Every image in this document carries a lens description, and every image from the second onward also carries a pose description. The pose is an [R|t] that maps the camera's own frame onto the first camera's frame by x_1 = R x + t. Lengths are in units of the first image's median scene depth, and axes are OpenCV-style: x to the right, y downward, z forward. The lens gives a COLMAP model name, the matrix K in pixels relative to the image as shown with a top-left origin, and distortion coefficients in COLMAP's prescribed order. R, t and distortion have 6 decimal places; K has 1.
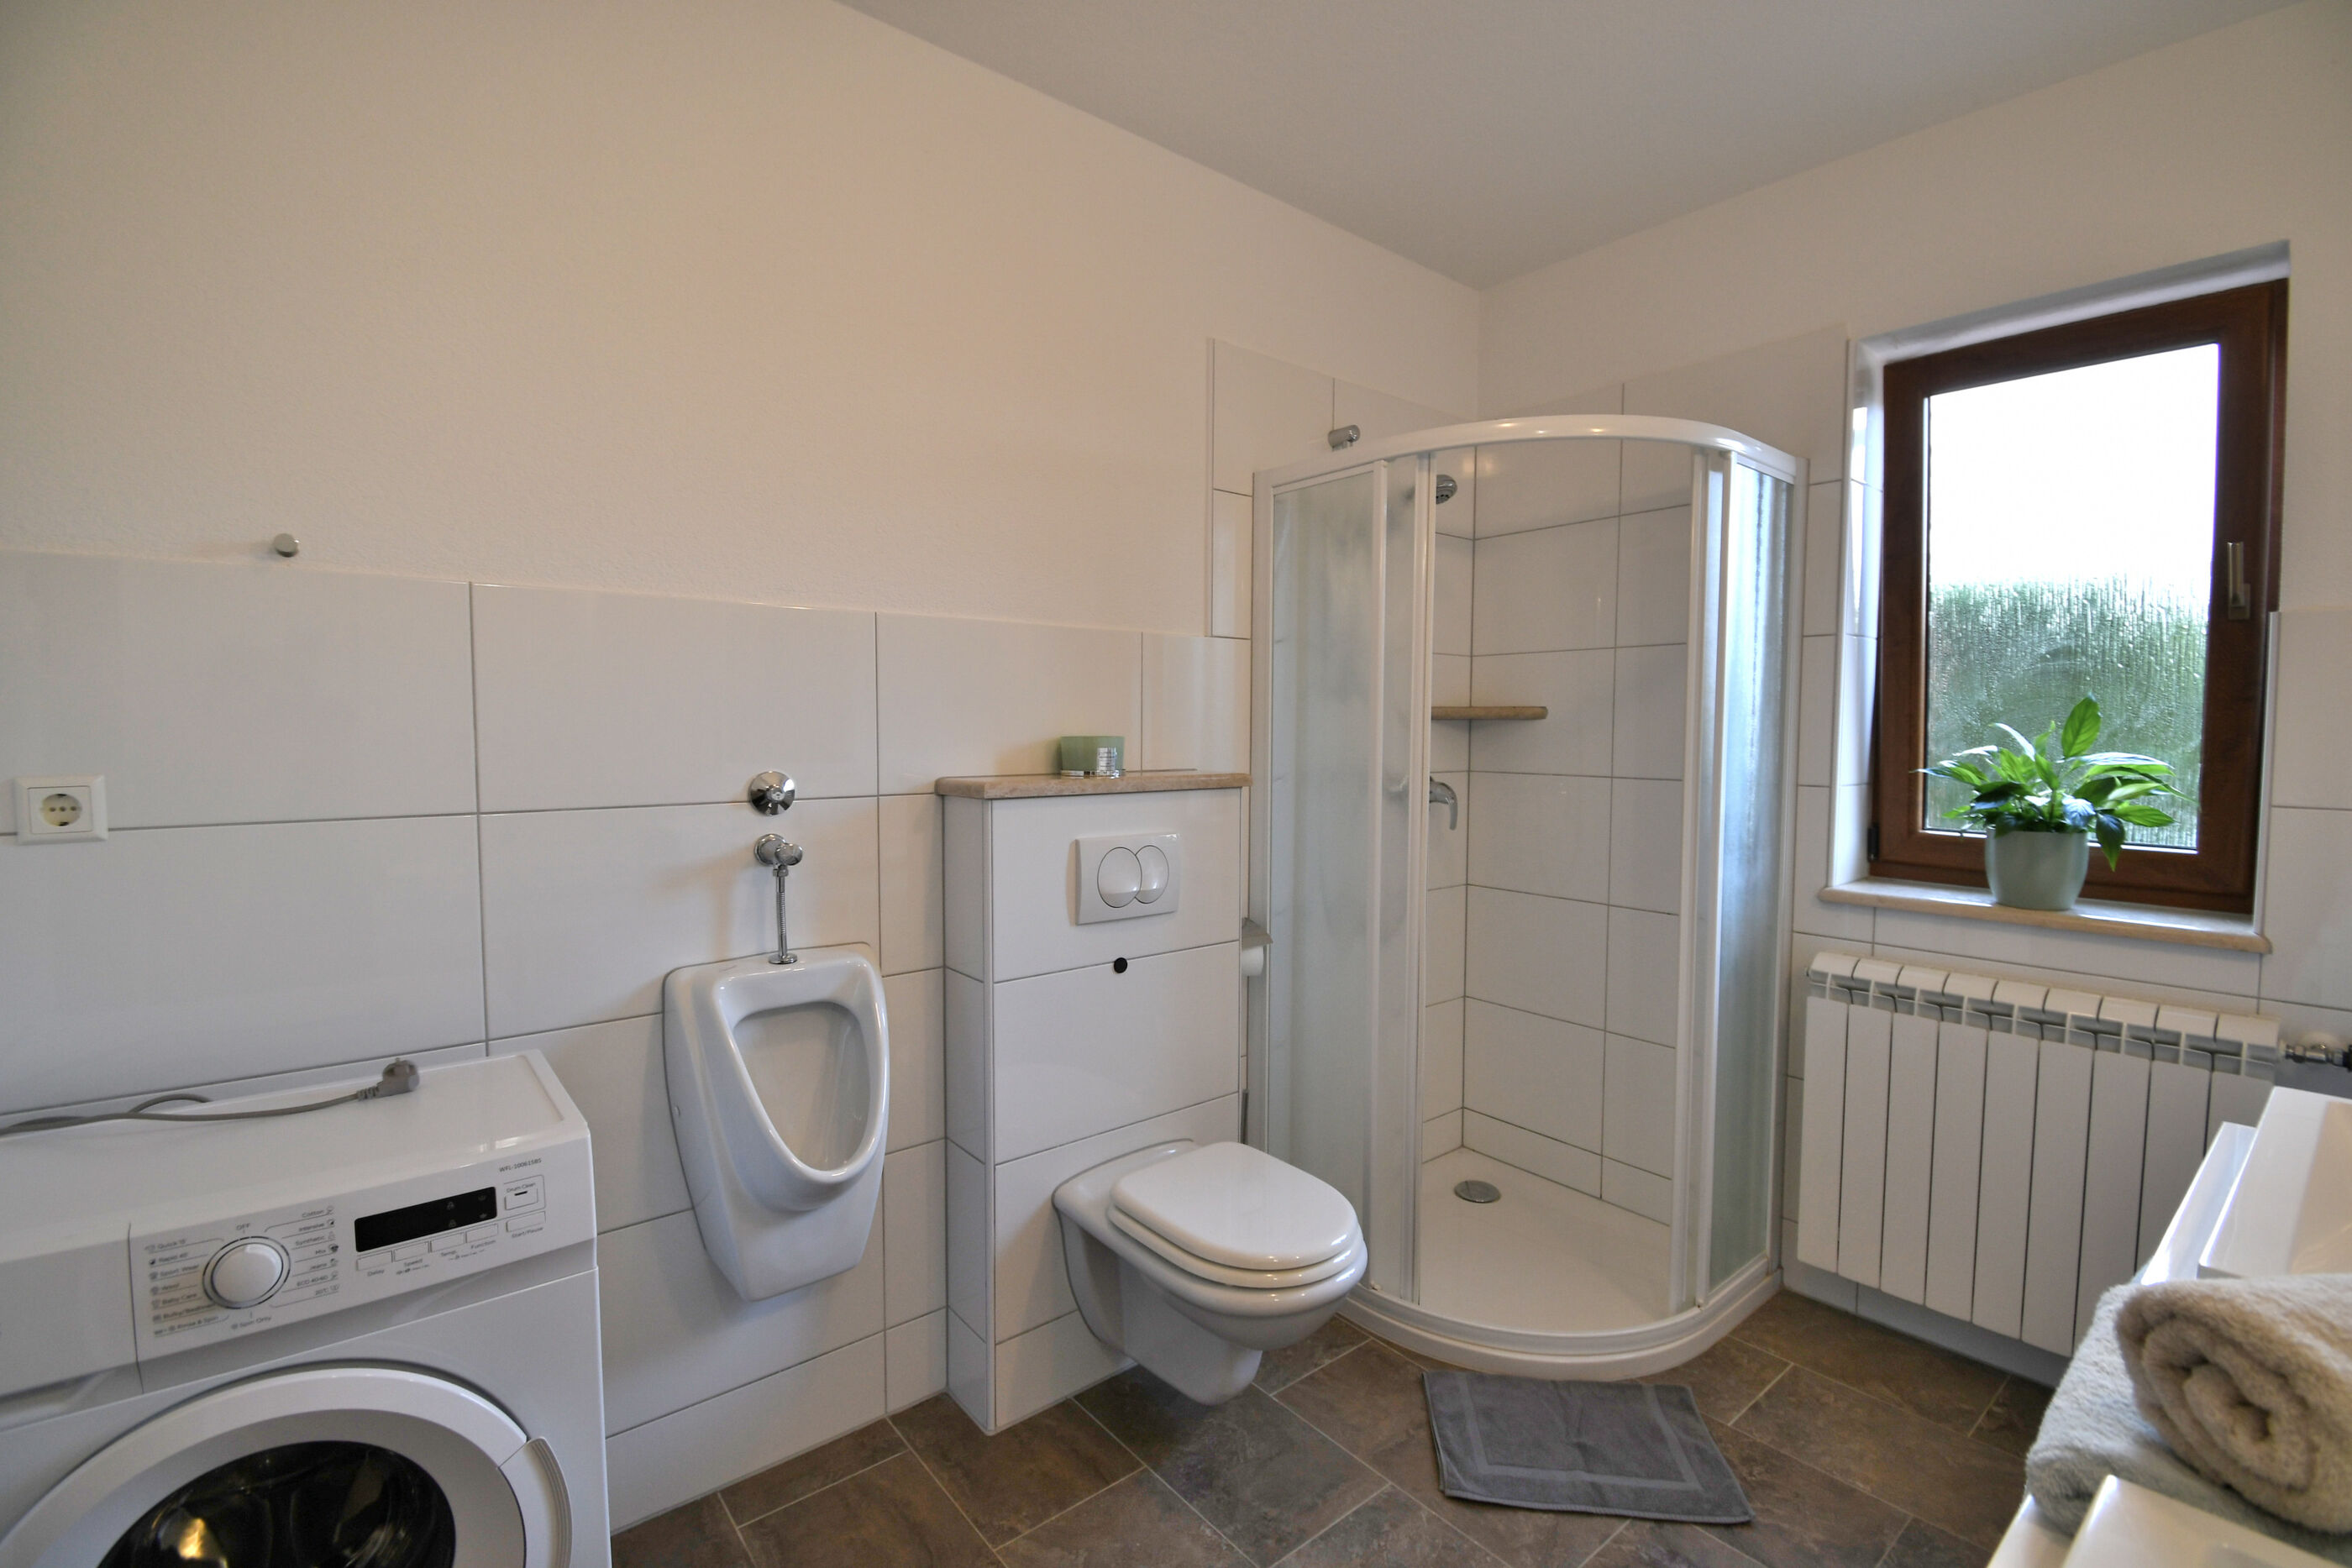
lens RADIAL K [[1025.5, 0, 1193.0], [0, 1025.5, 791.7], [0, 0, 1]] dist [0.013897, -0.020322]
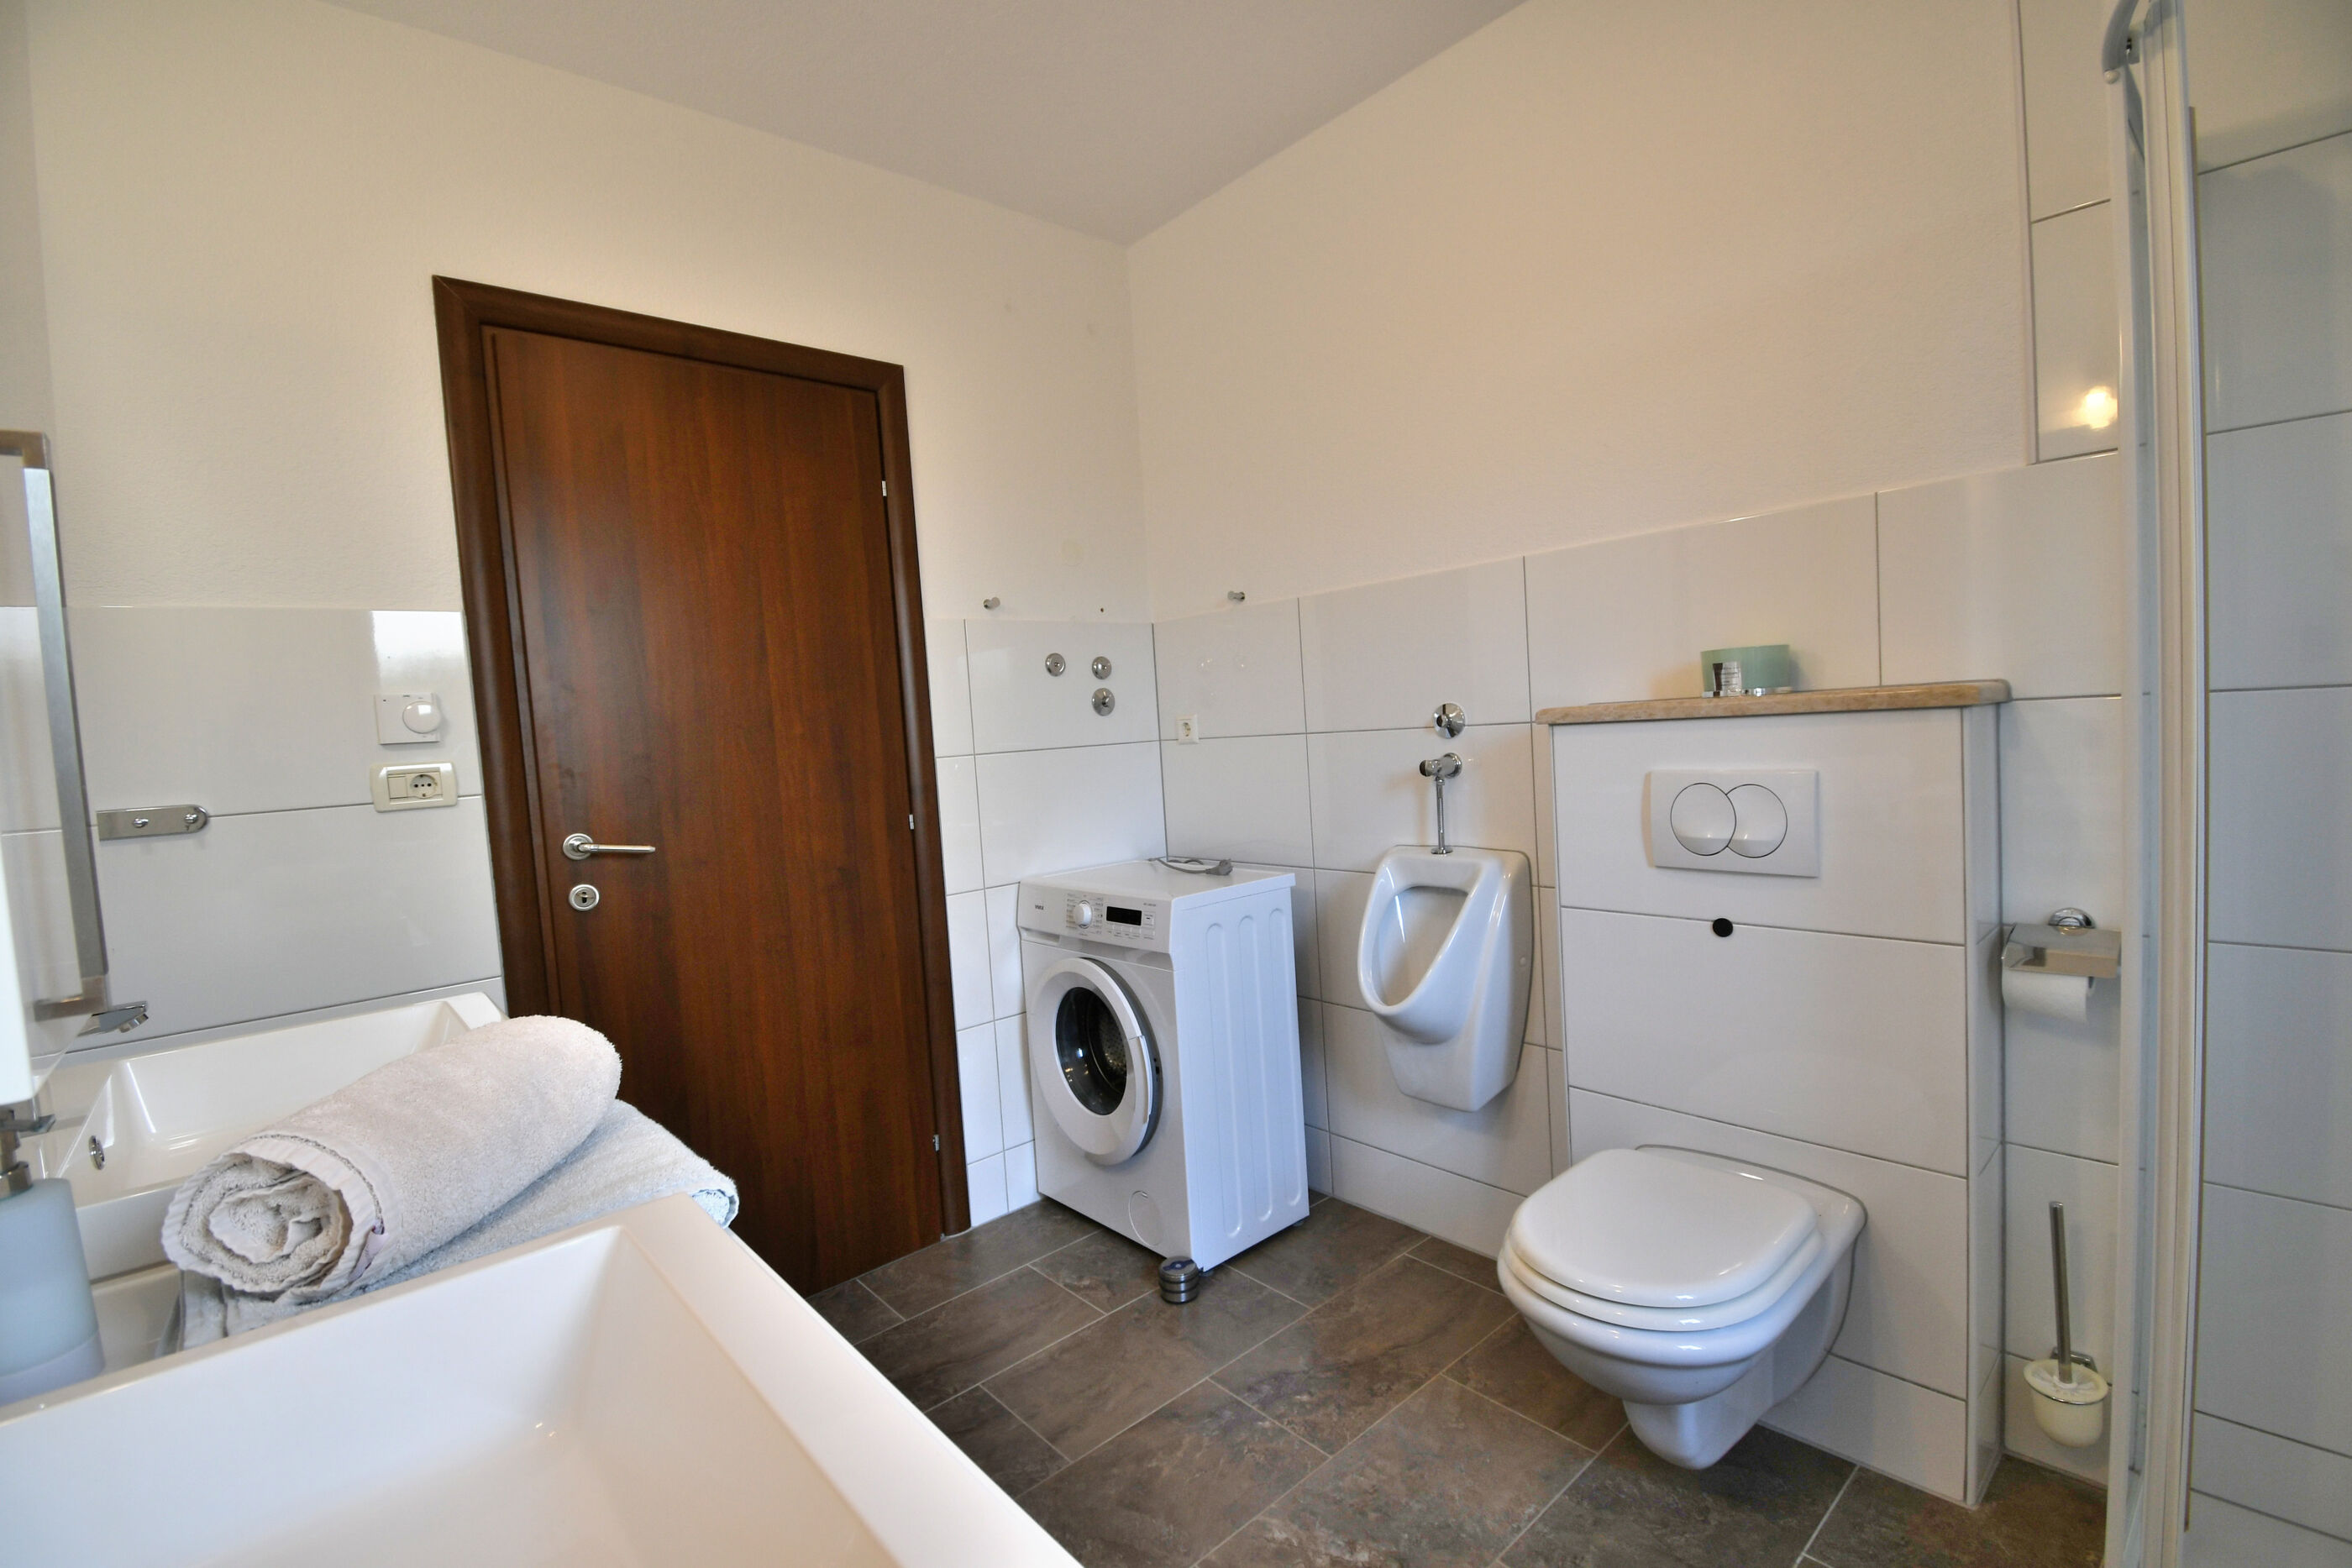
lens RADIAL K [[1025.5, 0, 1166.6], [0, 1025.5, 798.6], [0, 0, 1]] dist [0.013897, -0.020322]
pose [[0.030489, 0.069066, -0.997146, 0.867916], [-0.000192, 0.997610, 0.069092, 0.010259], [0.999535, -0.001915, 0.030429, 0.626752]]
